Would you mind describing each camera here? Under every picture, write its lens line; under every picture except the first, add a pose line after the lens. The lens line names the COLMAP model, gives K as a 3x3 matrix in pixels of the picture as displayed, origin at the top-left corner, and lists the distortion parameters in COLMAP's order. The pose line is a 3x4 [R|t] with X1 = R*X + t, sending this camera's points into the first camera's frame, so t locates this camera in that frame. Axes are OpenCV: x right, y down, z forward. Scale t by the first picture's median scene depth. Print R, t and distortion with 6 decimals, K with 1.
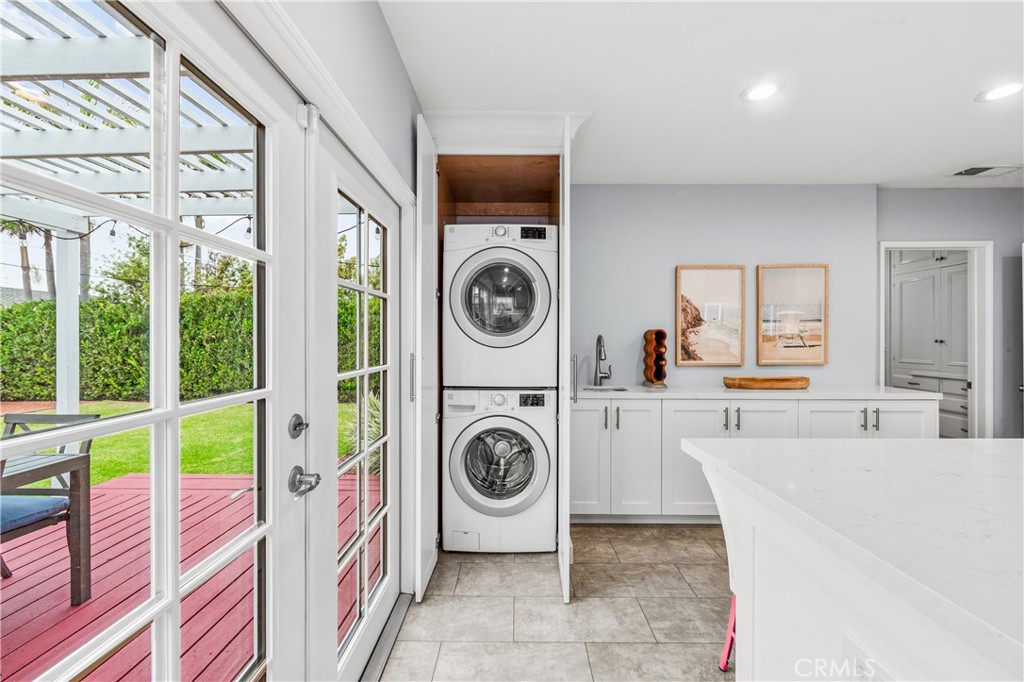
lens RADIAL K [[403.7, 0, 513.1], [0, 403.7, 339.1], [0, 0, 1]] dist [-0.001953, -0.000211]
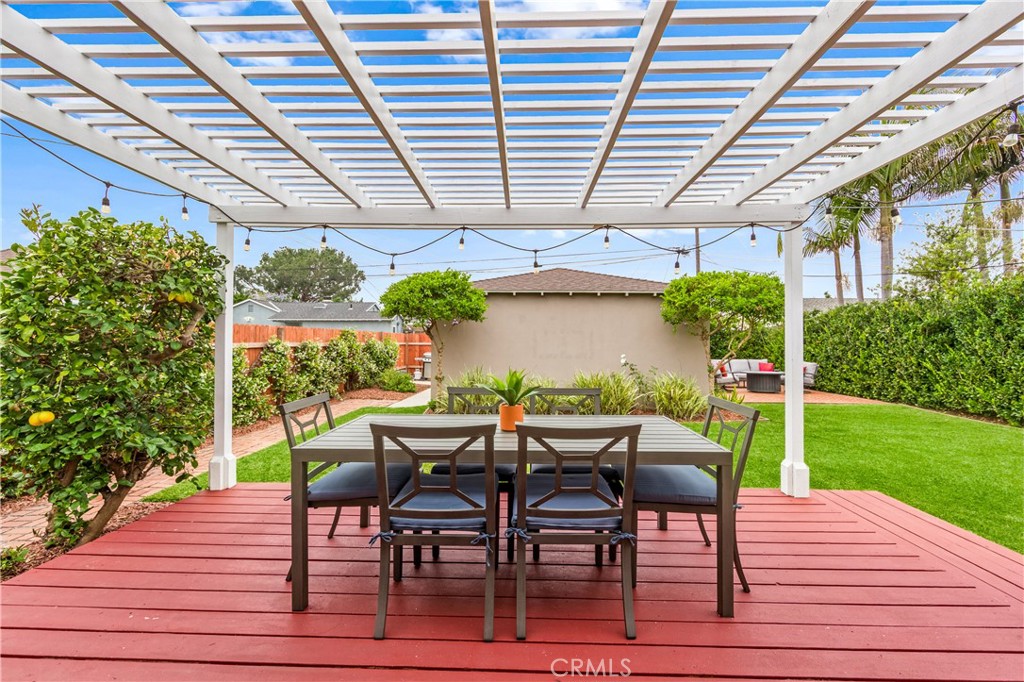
lens RADIAL K [[410.7, 0, 511.6], [0, 410.7, 333.6], [0, 0, 1]] dist [-0.000437, 0.000139]
pose [[-0.023601, -0.014608, -0.999615, -0.061281], [-0.002676, 0.999891, -0.014549, 0.009630], [0.999718, 0.002332, -0.023638, 0.325452]]
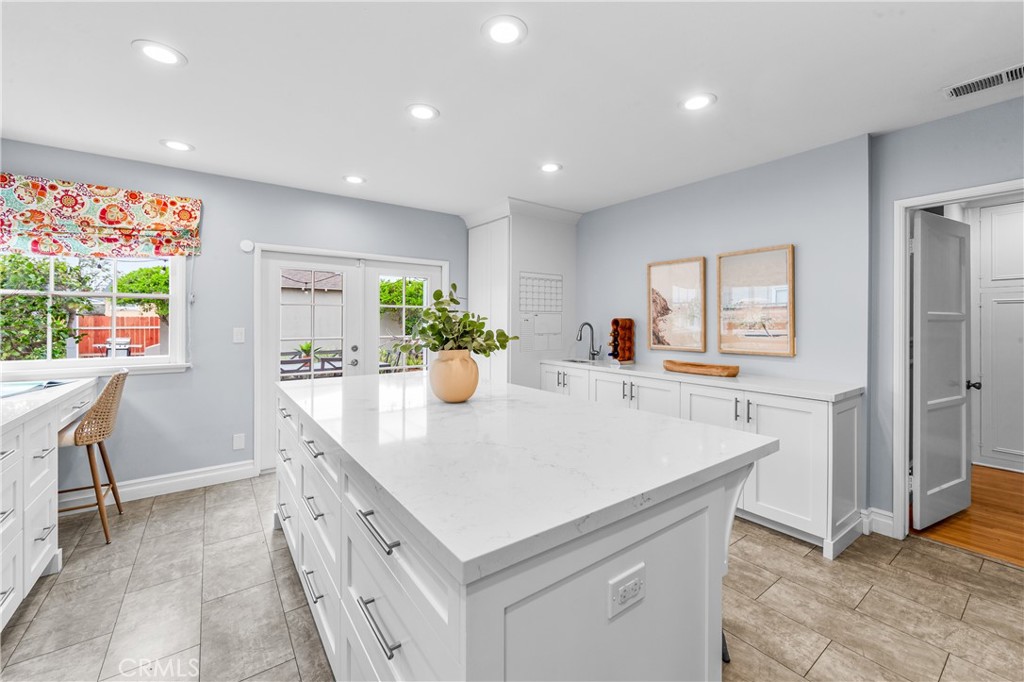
lens RADIAL K [[417.2, 0, 513.7], [0, 417.2, 322.9], [0, 0, 1]] dist [-0.000473, -0.000035]
pose [[0.606374, 0.005022, -0.795164, 1.057252], [-0.002714, 0.999987, 0.004246, -0.012899], [0.795175, -0.000417, 0.606380, -0.046674]]
